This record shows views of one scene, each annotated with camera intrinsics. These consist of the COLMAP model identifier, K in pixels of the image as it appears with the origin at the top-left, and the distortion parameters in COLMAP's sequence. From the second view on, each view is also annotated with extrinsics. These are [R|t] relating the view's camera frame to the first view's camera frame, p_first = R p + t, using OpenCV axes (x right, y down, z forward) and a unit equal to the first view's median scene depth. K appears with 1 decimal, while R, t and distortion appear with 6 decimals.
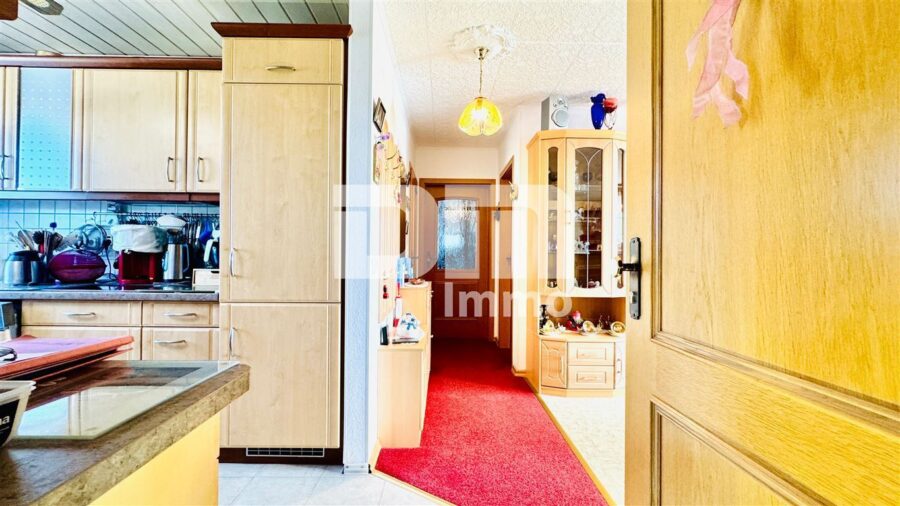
lens RADIAL K [[362.0, 0, 448.3], [0, 362.0, 253.3], [0, 0, 1]] dist [-0.002053, -0.000398]
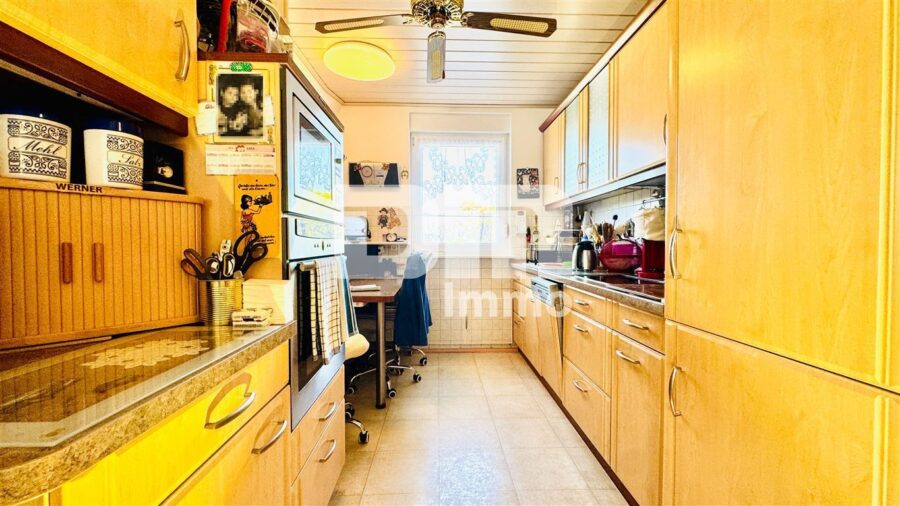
lens RADIAL K [[362.0, 0, 450.1], [0, 362.0, 257.3], [0, 0, 1]] dist [-0.002053, -0.000398]
pose [[0.018069, 0.026038, -0.999498, -0.025398], [0.004366, 0.999649, 0.026121, 0.013649], [0.999827, -0.004836, 0.017949, 0.620264]]
